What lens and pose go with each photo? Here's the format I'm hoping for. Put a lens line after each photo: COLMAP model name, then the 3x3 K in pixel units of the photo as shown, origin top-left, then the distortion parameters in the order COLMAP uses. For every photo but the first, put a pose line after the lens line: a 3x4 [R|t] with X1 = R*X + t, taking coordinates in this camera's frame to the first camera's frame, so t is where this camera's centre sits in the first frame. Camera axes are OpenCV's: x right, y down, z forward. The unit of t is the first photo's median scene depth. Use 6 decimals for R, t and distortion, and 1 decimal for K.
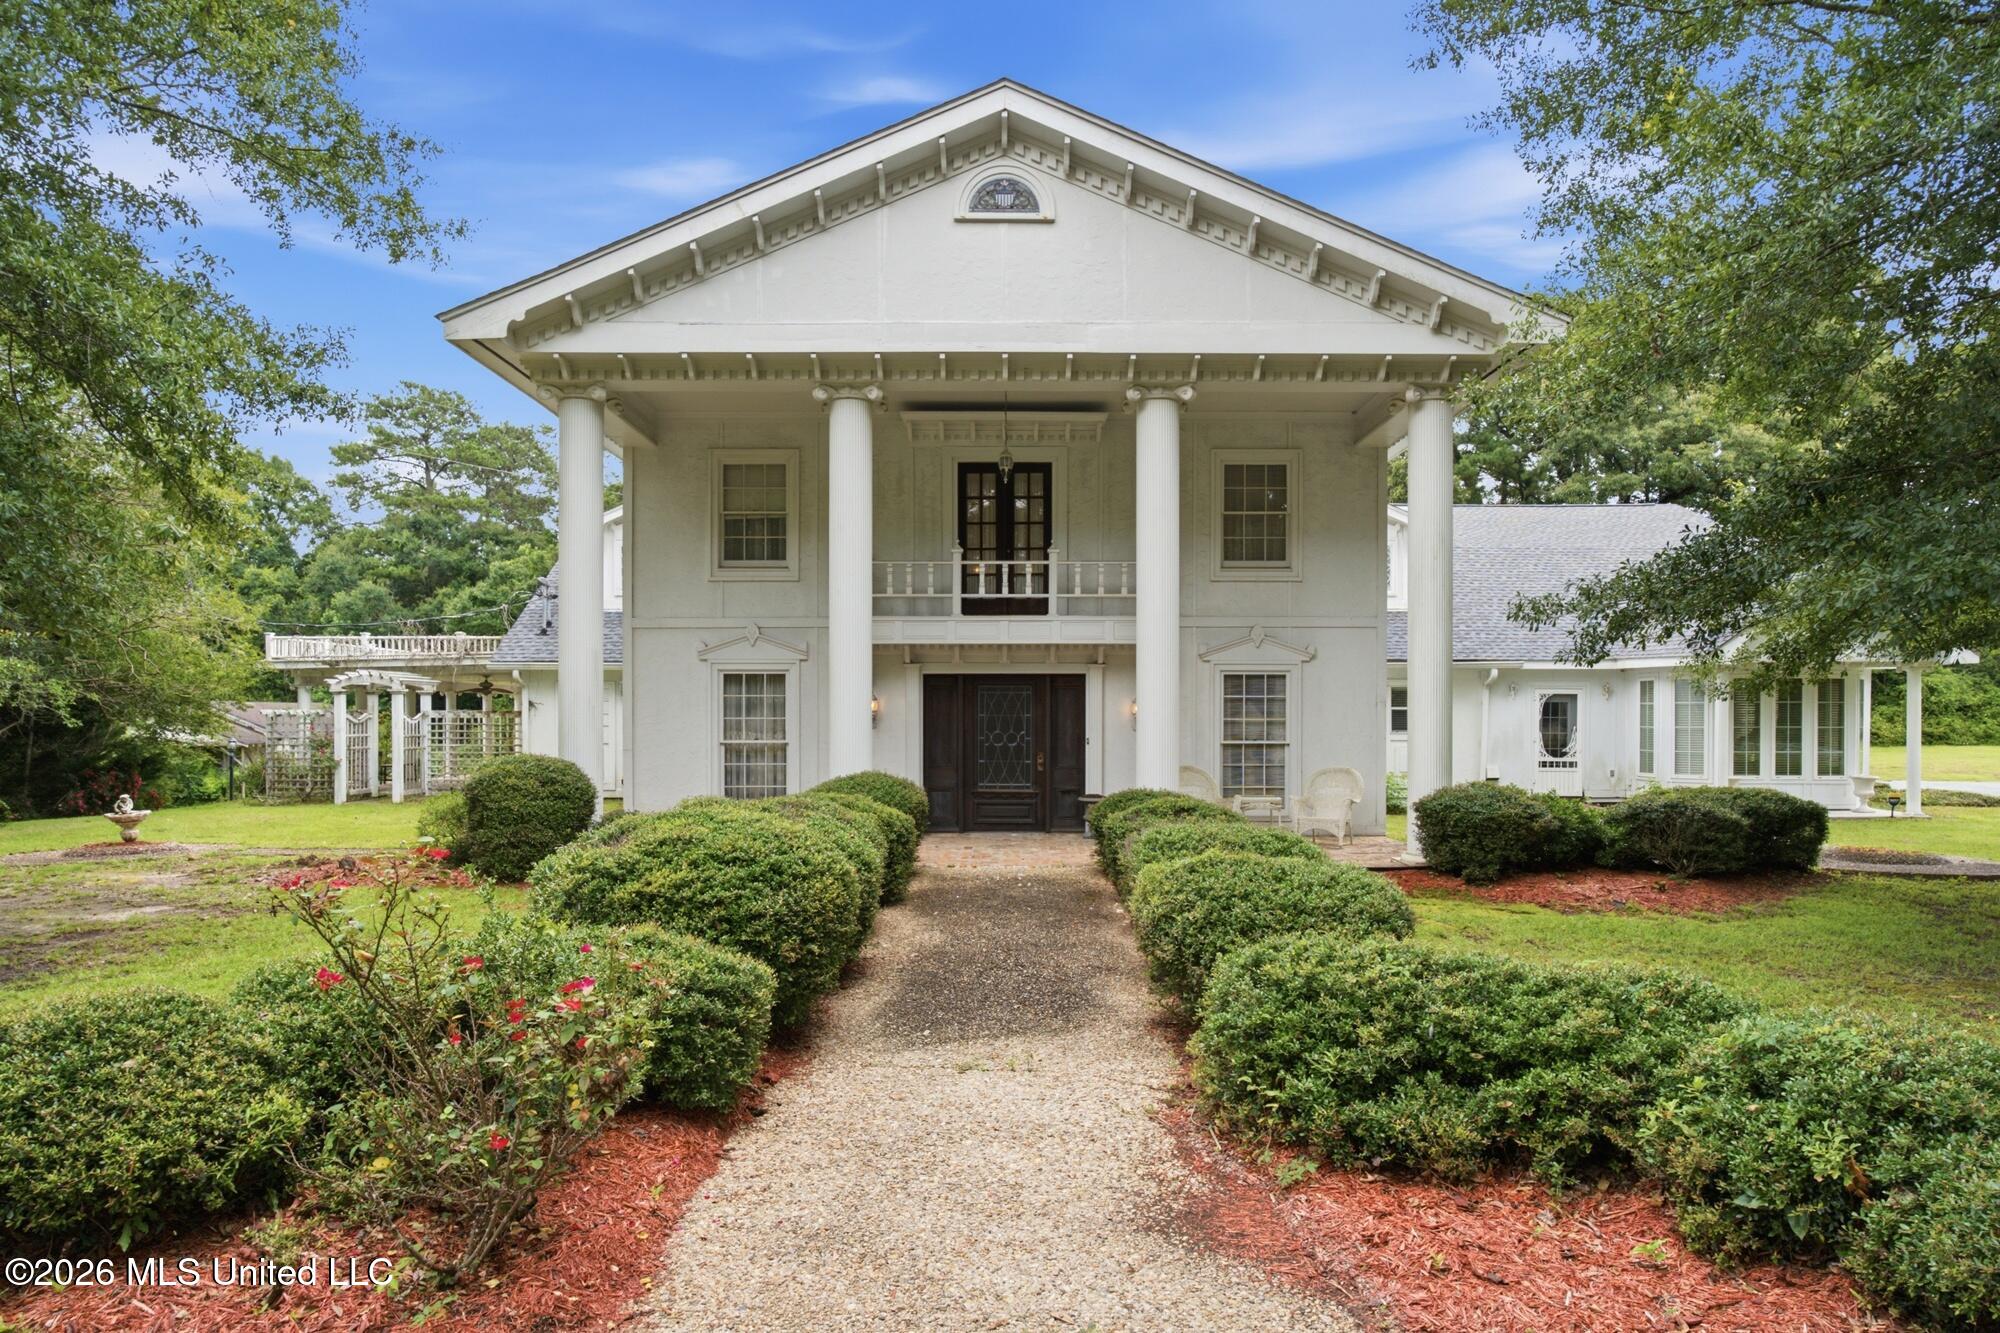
lens RADIAL K [[1188.6, 0, 1004.8], [0, 1188.6, 721.5], [0, 0, 1]] dist [0.000988, 0.001699]
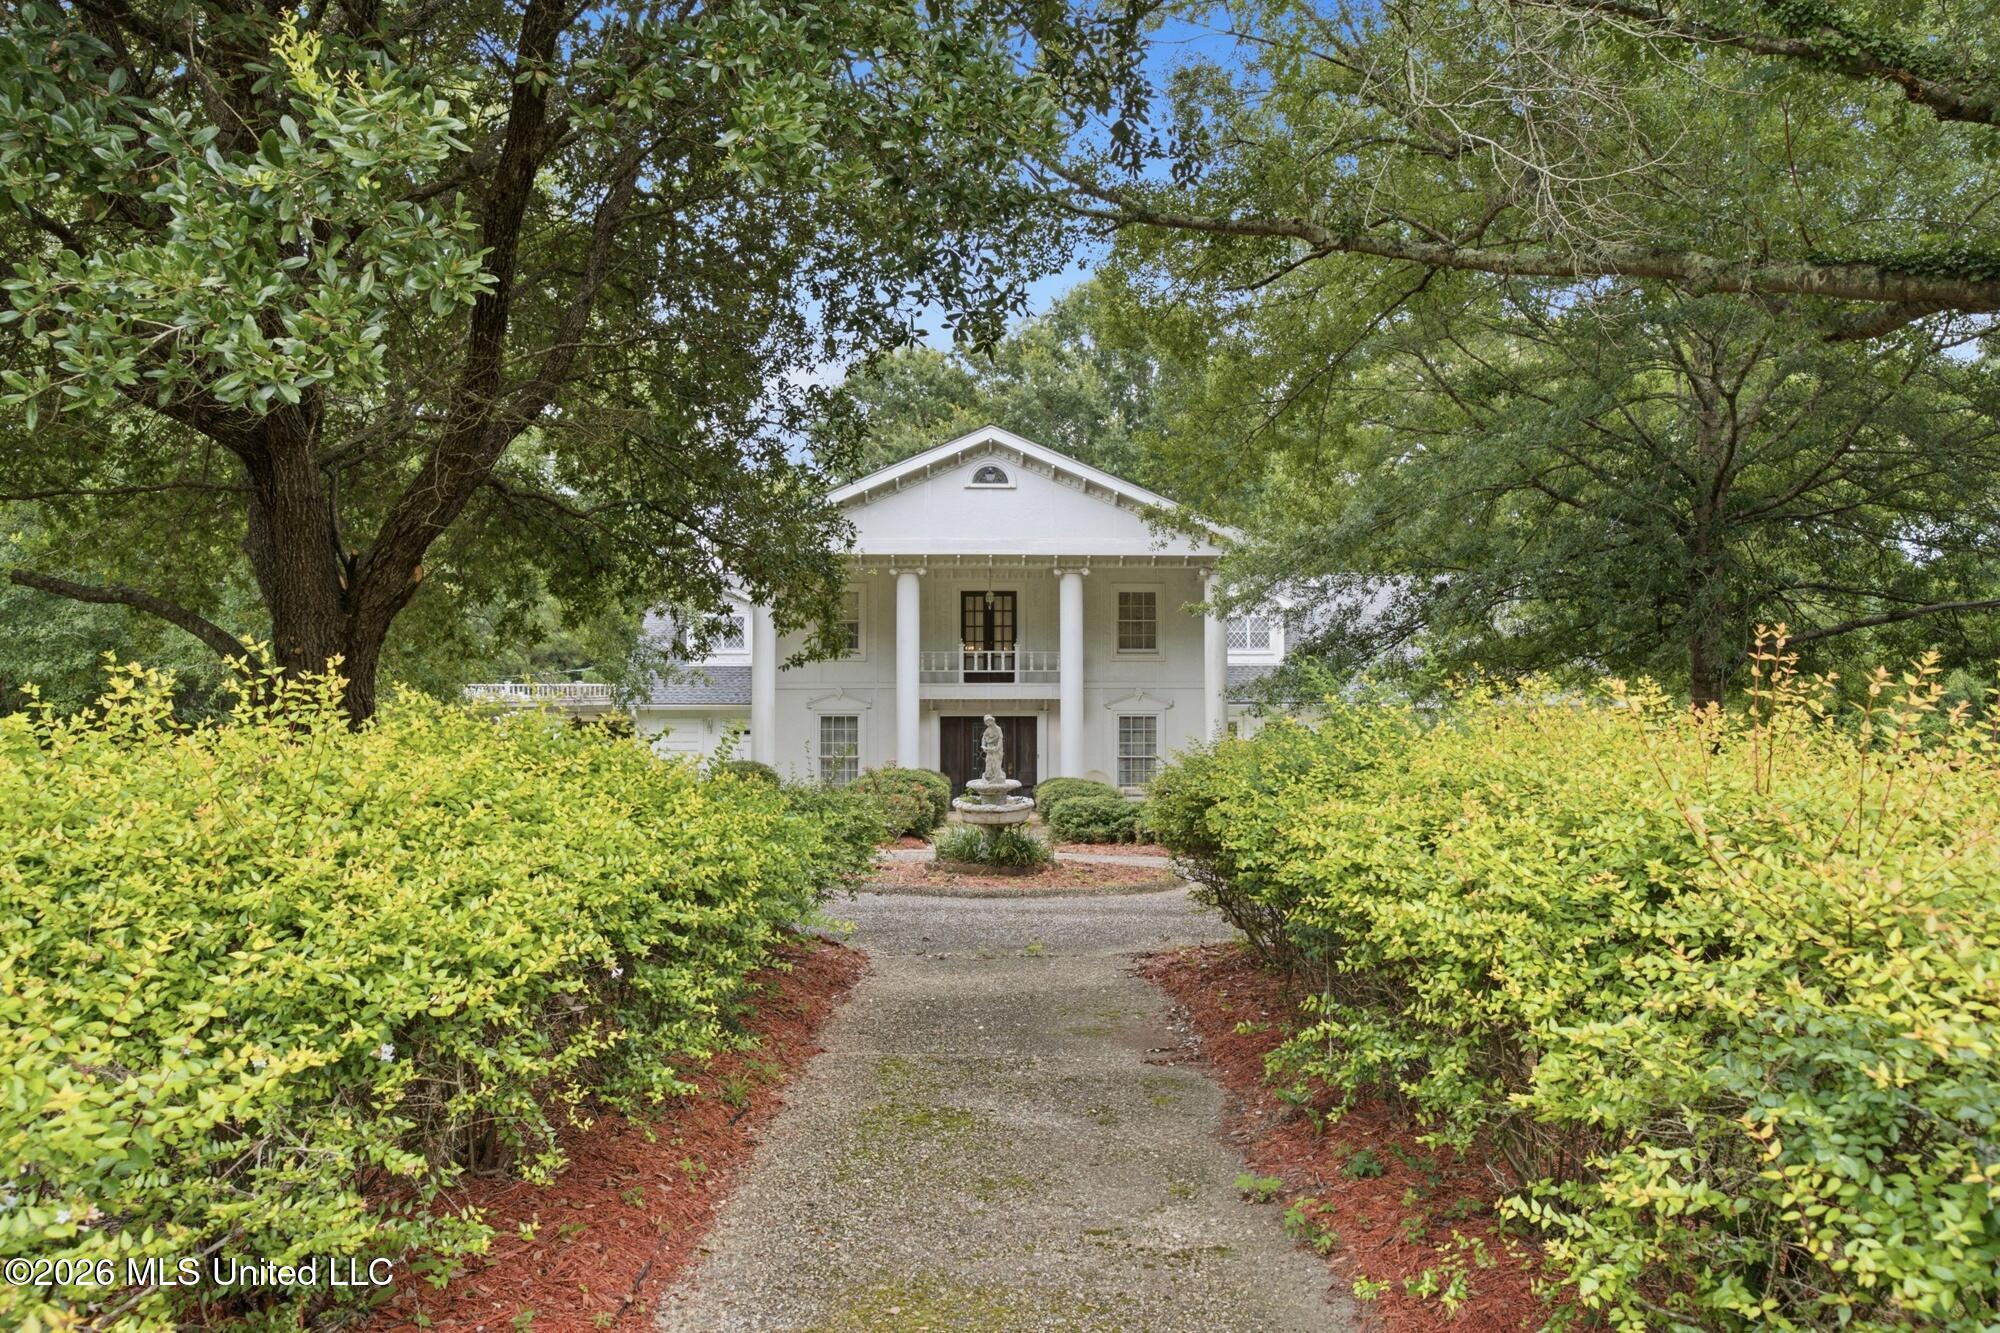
lens RADIAL K [[1574.0, 0, 993.2], [0, 1574.0, 666.5], [0, 0, 1]] dist [-0.096598, 0.000720]
pose [[0.999918, -0.000427, 0.012788, -0.026505], [0.001173, 0.998297, -0.058332, 0.022918], [-0.012741, 0.058342, 0.998215, -1.456003]]
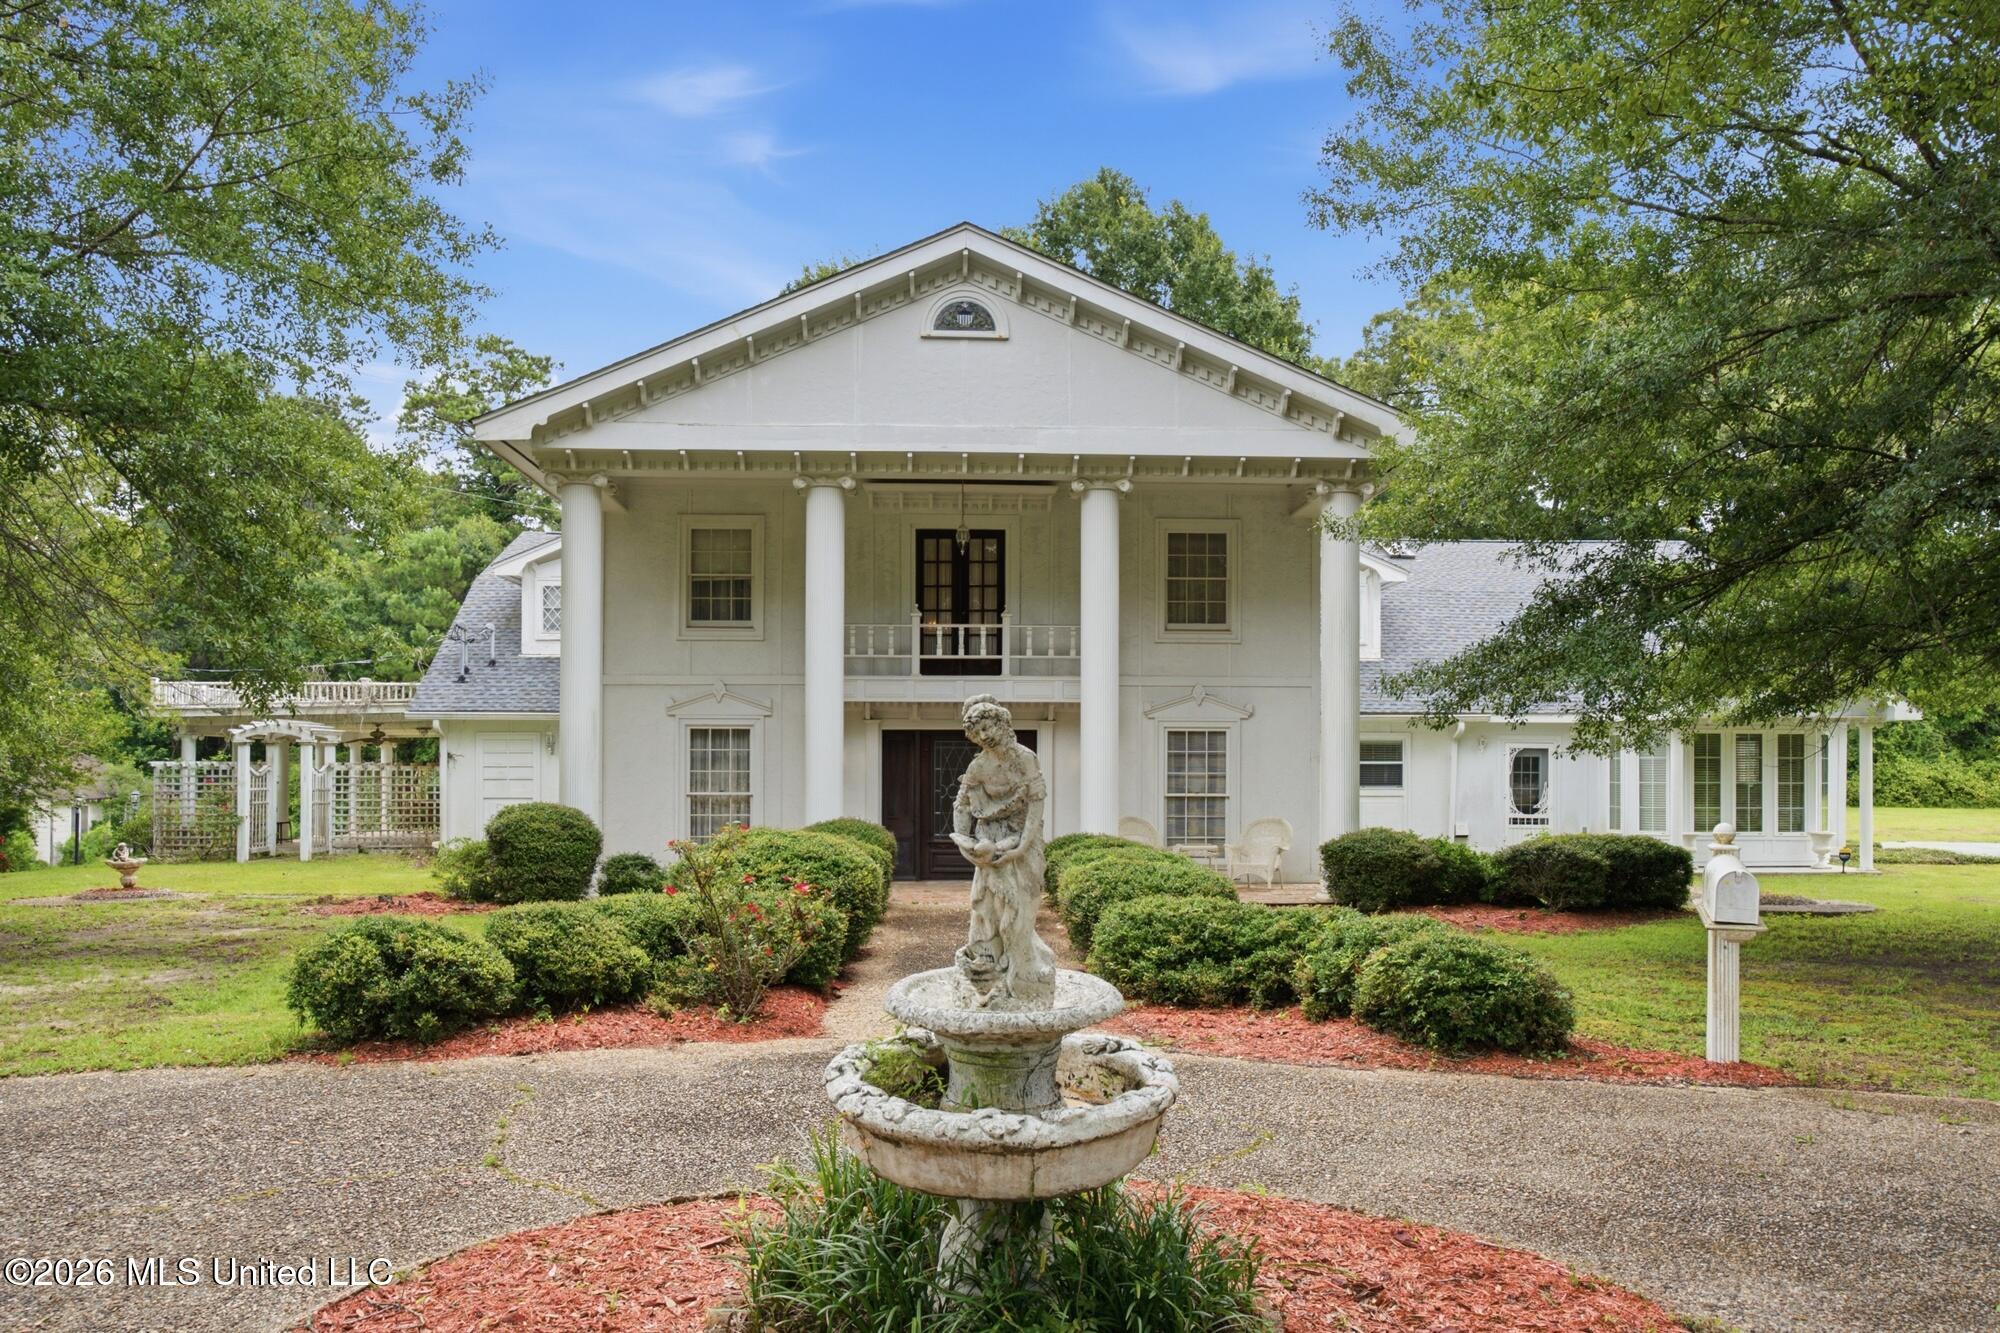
lens RADIAL K [[1602.9, 0, 1002.4], [0, 1602.9, 749.3], [0, 0, 1]] dist [0.004067, 0.001357]
pose [[0.999211, 0.002676, 0.039636, -0.022392], [-0.001964, 0.999836, -0.017990, 0.003273], [-0.039678, 0.017898, 0.999052, -0.499401]]
